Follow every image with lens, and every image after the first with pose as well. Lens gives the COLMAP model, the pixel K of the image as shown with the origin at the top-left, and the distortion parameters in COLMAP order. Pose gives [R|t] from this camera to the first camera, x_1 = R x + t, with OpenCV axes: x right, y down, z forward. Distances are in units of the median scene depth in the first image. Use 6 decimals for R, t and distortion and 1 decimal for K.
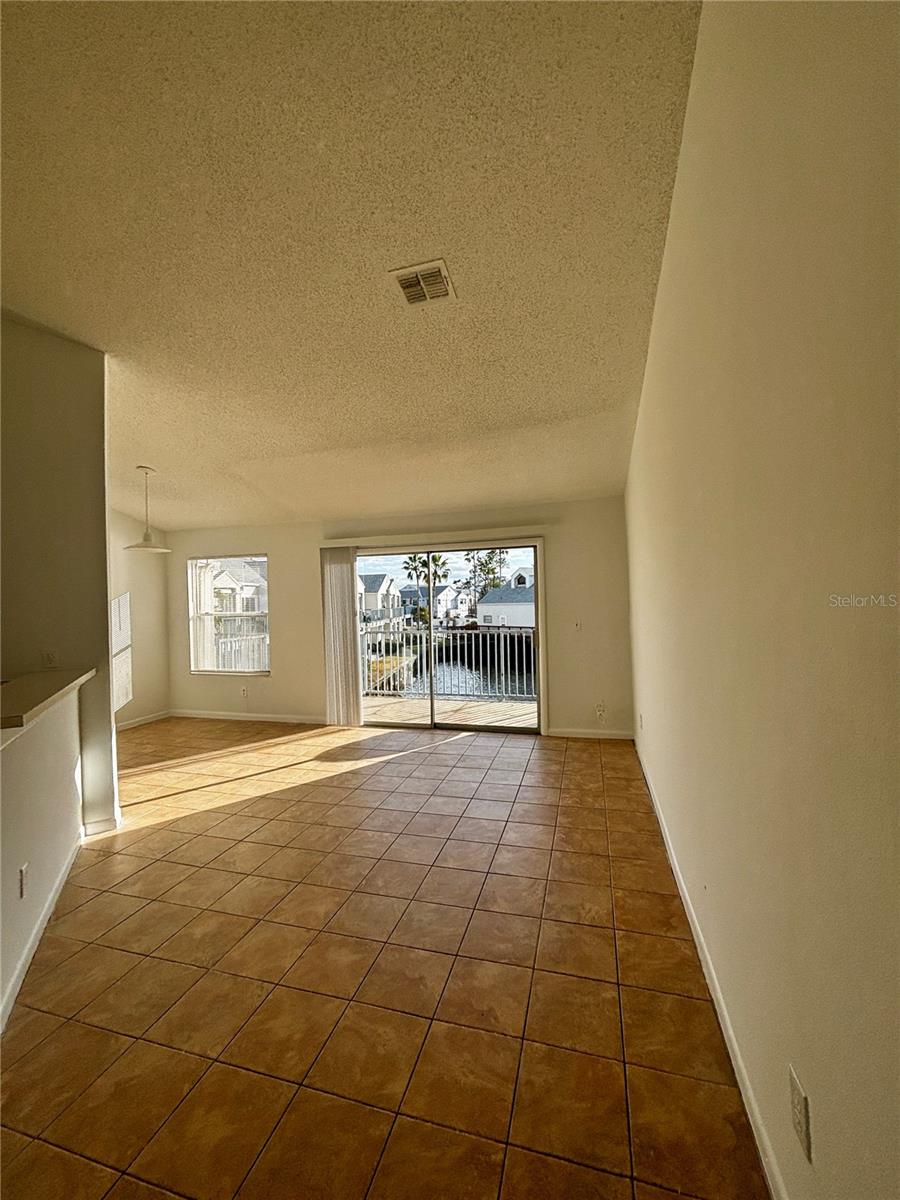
lens RADIAL K [[481.1, 0, 450.0], [0, 481.1, 600.0], [0, 0, 1]] dist [0.001671, -0.000065]
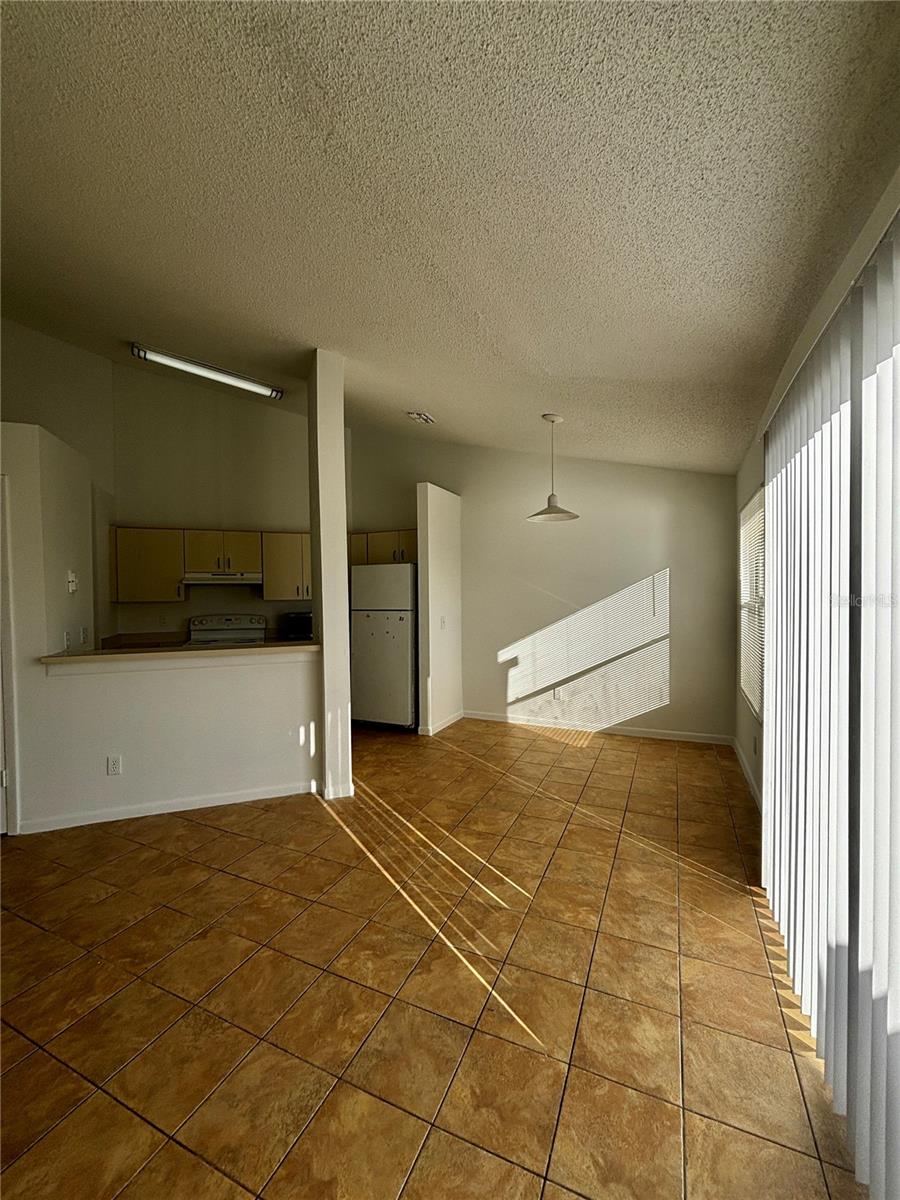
lens RADIAL K [[481.1, 0, 450.0], [0, 481.1, 600.0], [0, 0, 1]] dist [0.001671, -0.000065]
pose [[-0.143405, 0.036062, -0.989007, 0.021575], [0.016642, 0.999282, 0.034024, 0.000295], [0.989524, -0.011580, -0.143903, 0.101332]]
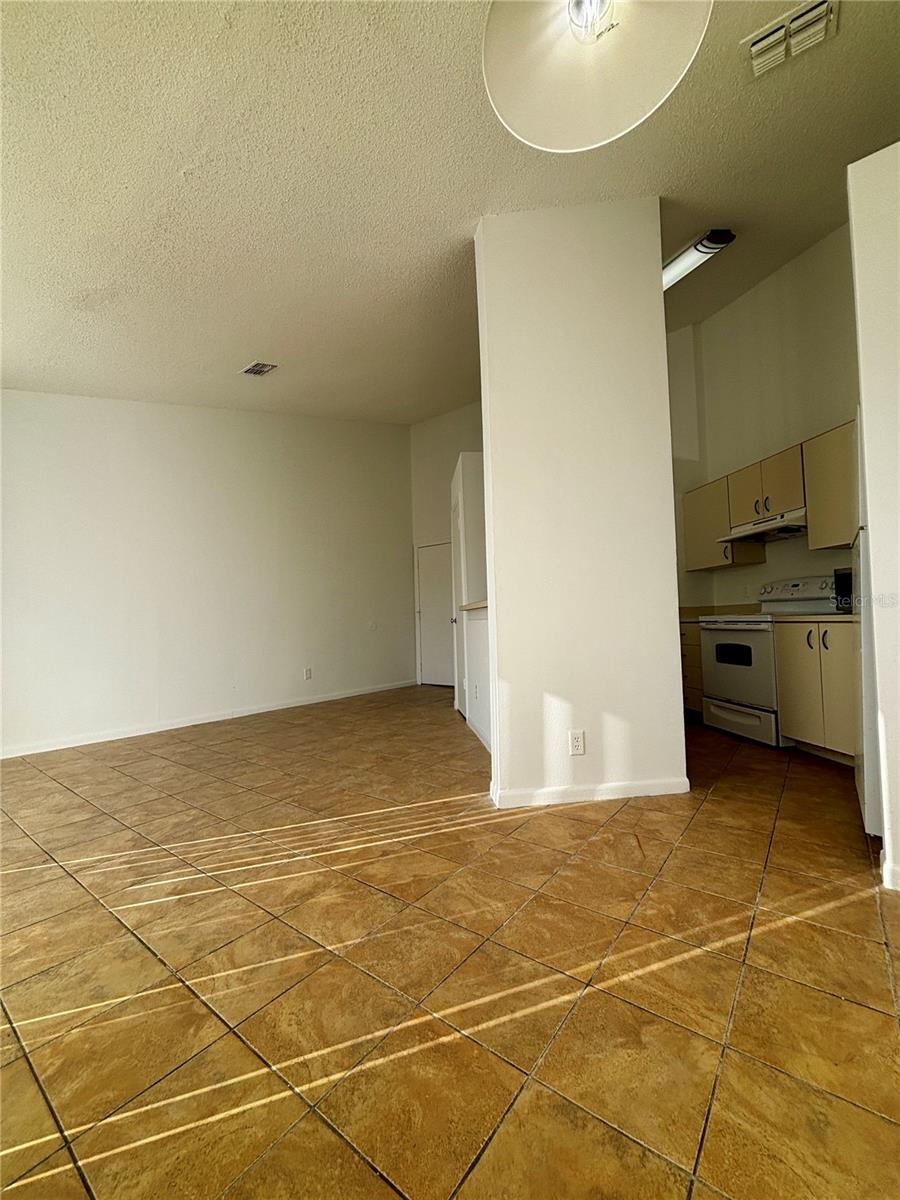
lens RADIAL K [[484.6, 0, 450.6], [0, 484.6, 602.5], [0, 0, 1]] dist [0.000805, 0.000126]
pose [[-0.932815, 0.052575, 0.356499, -0.066230], [0.038590, 0.998185, -0.046233, 0.013102], [-0.358283, -0.029369, -0.933151, 0.127564]]
